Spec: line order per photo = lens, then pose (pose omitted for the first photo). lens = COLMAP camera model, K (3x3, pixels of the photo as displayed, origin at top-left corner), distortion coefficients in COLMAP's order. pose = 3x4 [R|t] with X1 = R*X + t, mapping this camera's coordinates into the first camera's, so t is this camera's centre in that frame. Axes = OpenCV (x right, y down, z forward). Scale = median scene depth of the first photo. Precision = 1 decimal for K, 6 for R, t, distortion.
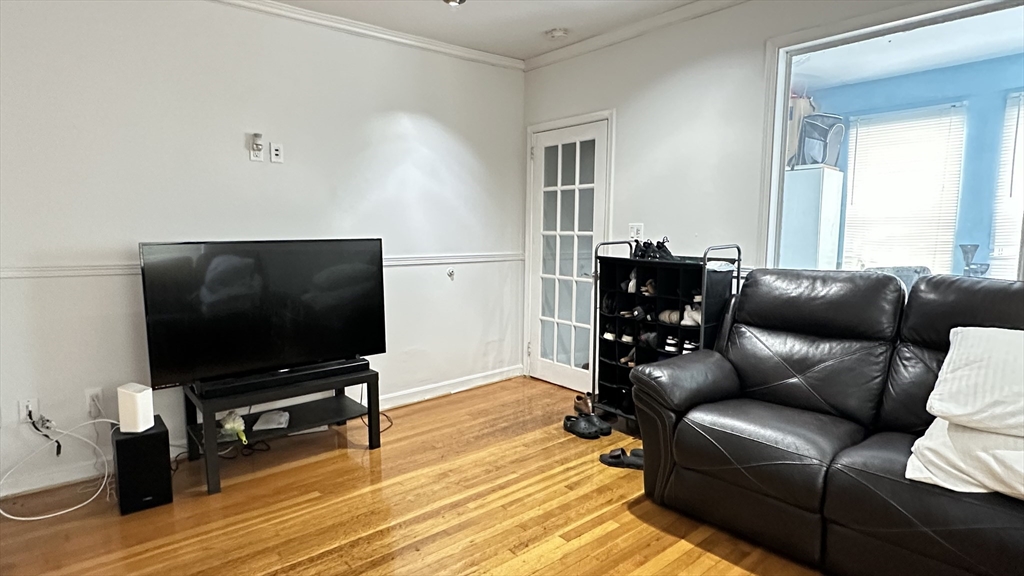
lens RADIAL K [[541.3, 0, 512.0], [0, 541.3, 288.0], [0, 0, 1]] dist [-0.003018, -0.001581]
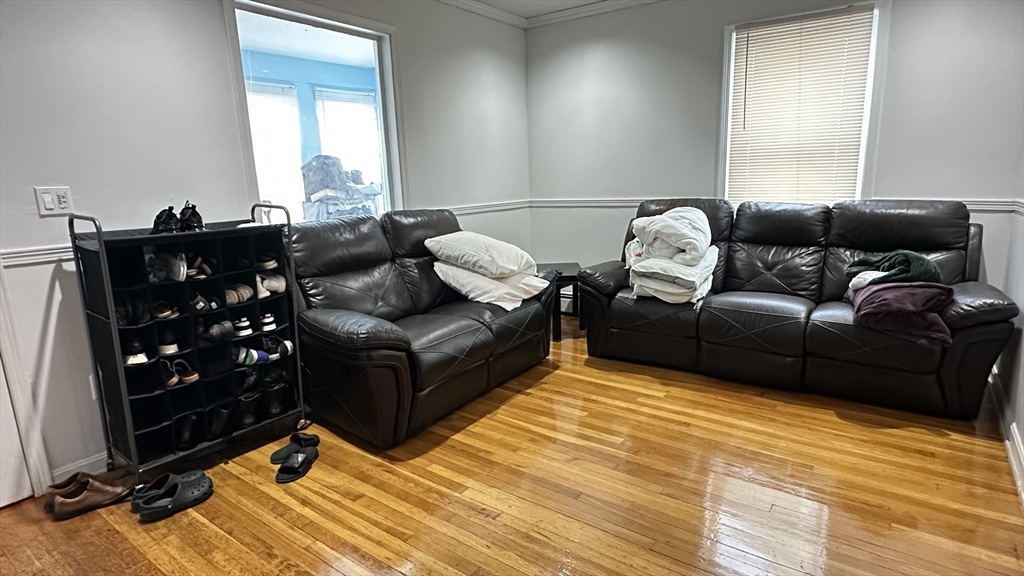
lens RADIAL K [[541.3, 0, 512.0], [0, 541.3, 288.0], [0, 0, 1]] dist [-0.003018, -0.001581]
pose [[-0.236687, -0.192002, 0.952425, -0.637782], [0.139750, 0.963358, 0.228936, -0.095341], [-0.961483, 0.187288, -0.201182, 0.814867]]
